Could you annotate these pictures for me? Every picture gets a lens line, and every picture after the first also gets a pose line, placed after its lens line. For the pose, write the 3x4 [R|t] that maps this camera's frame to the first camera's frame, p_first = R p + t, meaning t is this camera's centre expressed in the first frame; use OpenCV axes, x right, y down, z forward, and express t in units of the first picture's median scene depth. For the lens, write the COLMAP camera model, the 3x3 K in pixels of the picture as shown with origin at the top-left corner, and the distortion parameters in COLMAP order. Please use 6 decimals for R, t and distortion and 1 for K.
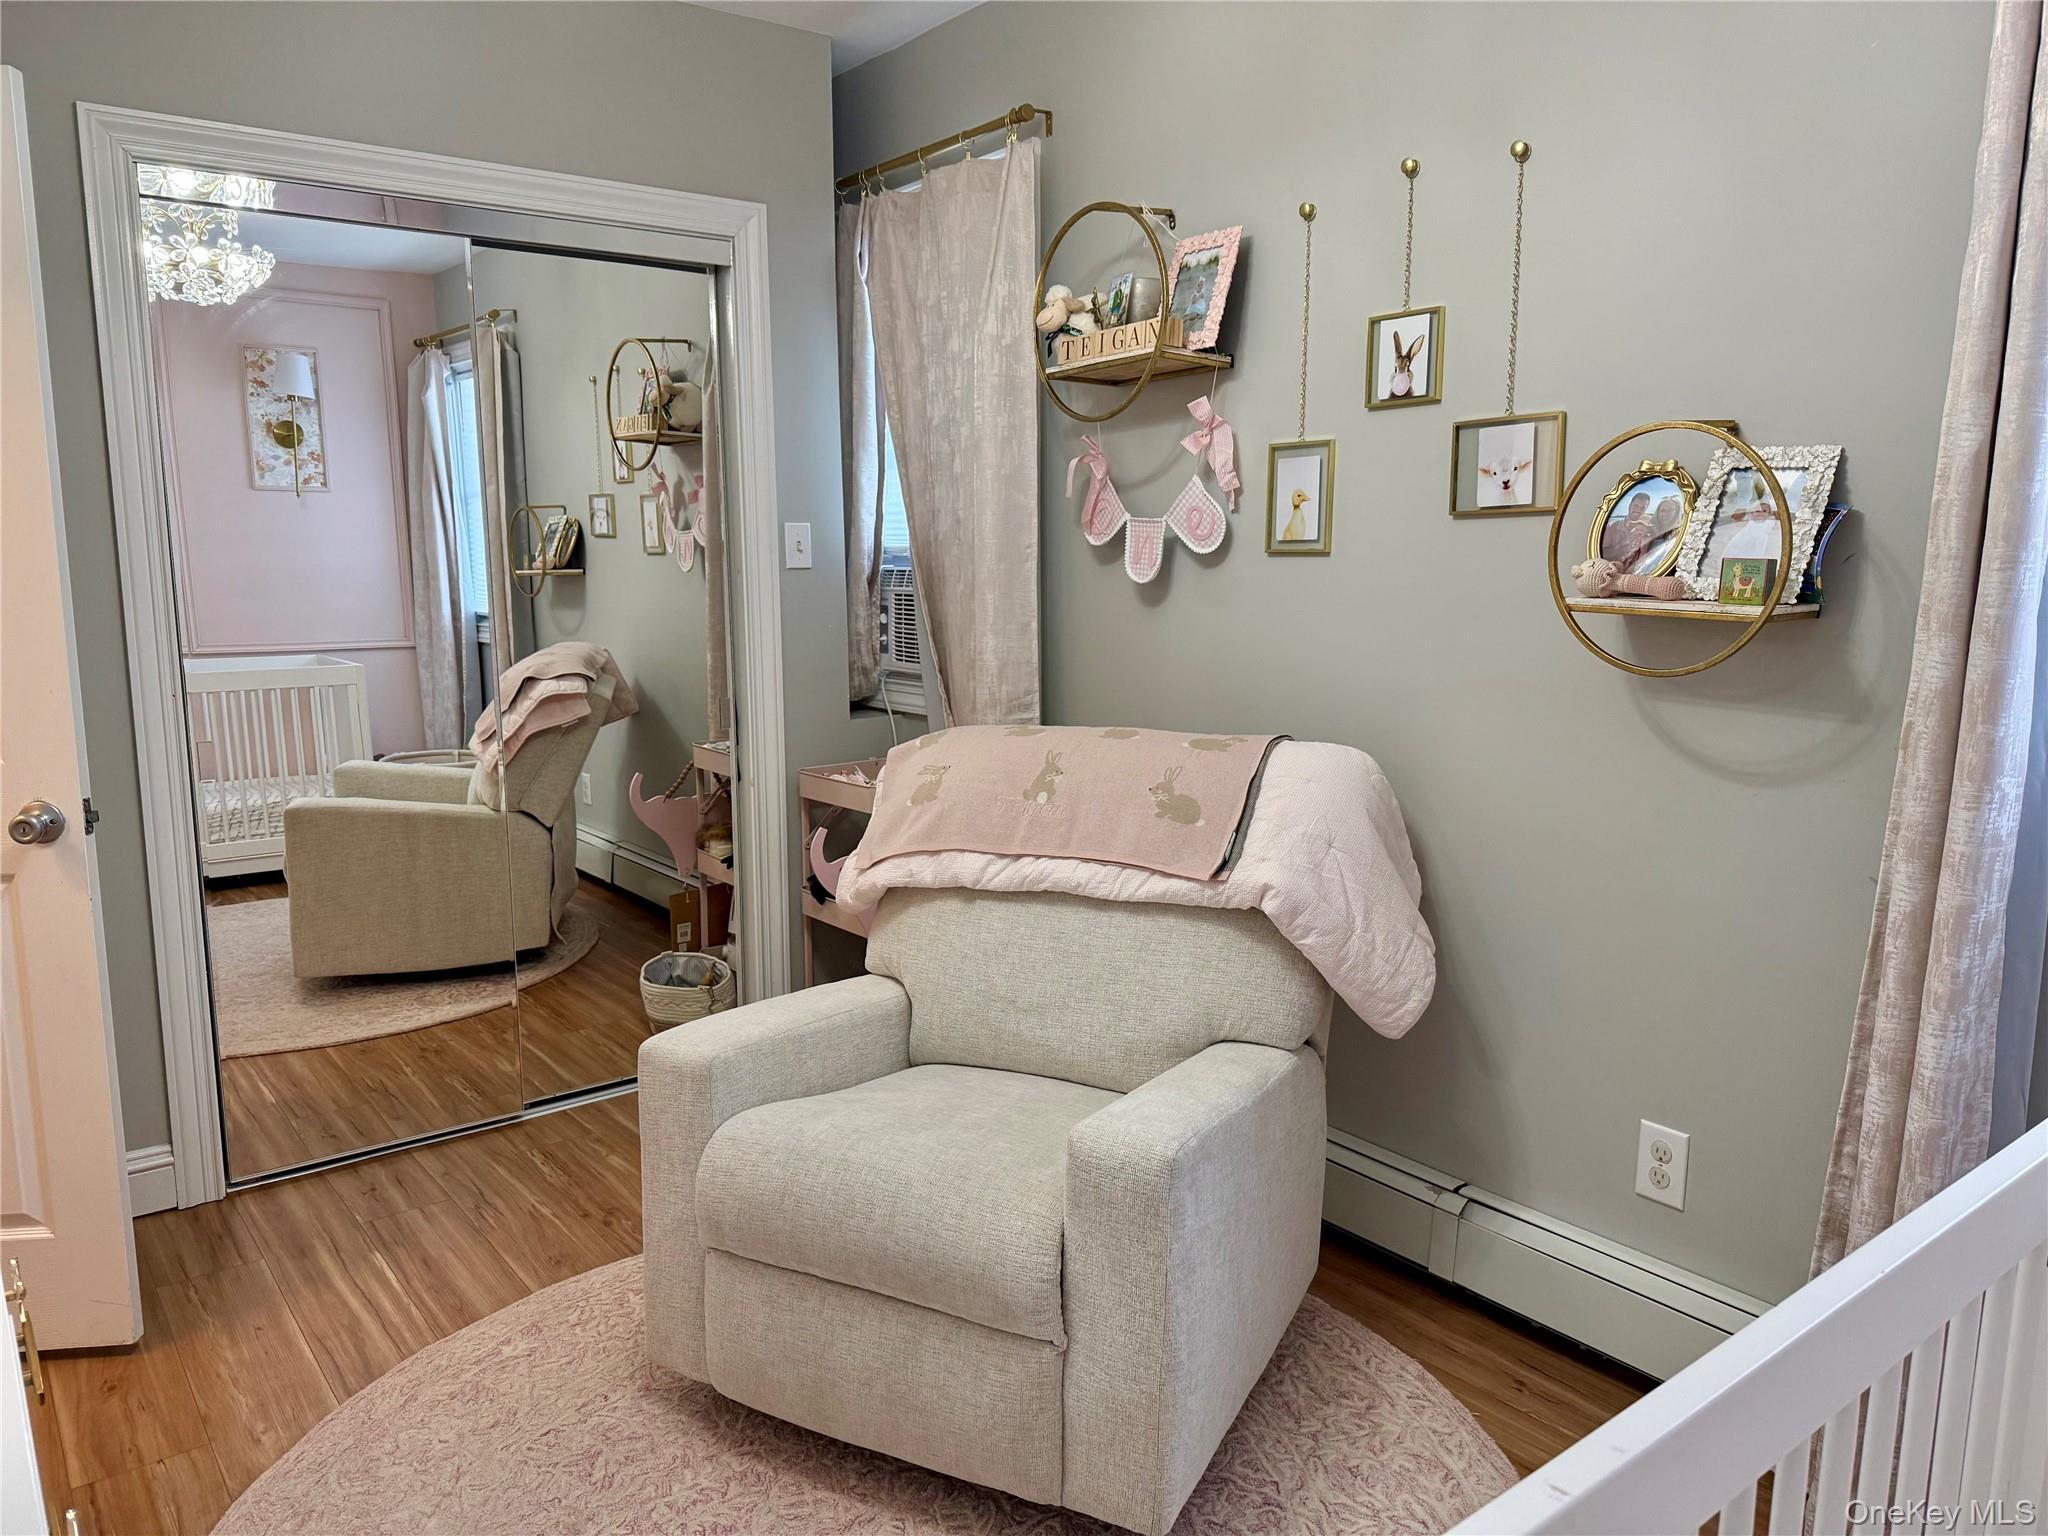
lens RADIAL K [[1422.8, 0, 1012.7], [0, 1422.8, 766.0], [0, 0, 1]] dist [0.132092, -0.202281]
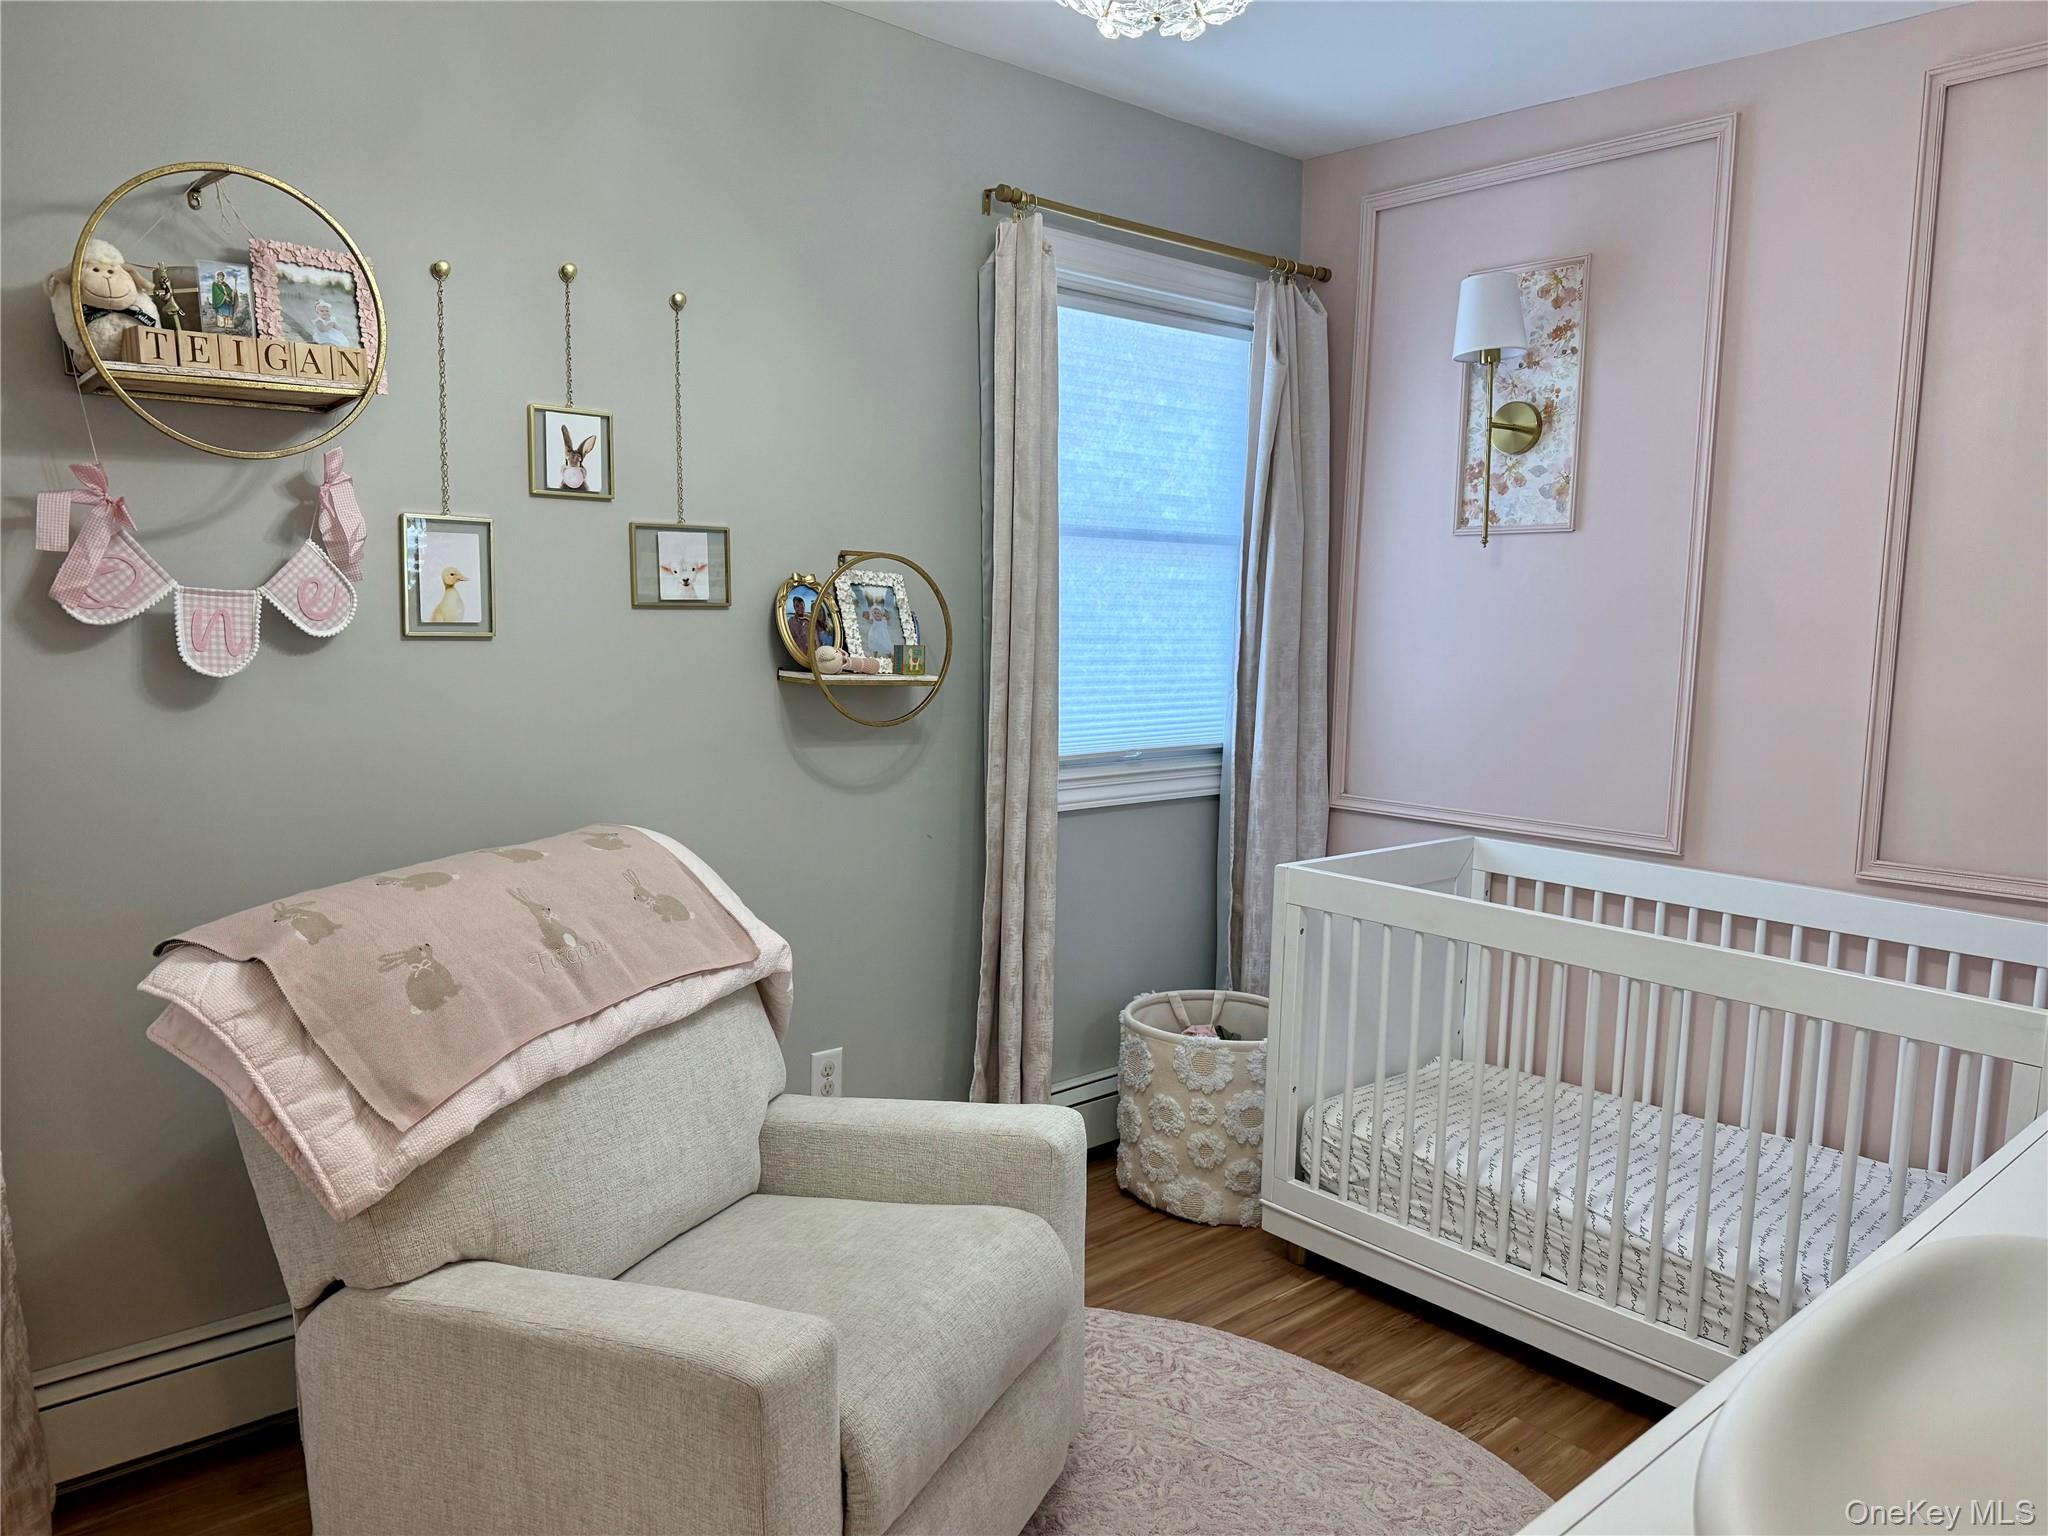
lens RADIAL K [[1422.8, 0, 1012.7], [0, 1422.8, 766.0], [0, 0, 1]] dist [0.132092, -0.202281]
pose [[-0.076417, -0.104862, 0.991546, -0.814374], [0.132648, 0.984545, 0.114345, -0.138402], [-0.988213, 0.140264, -0.061326, 0.789595]]
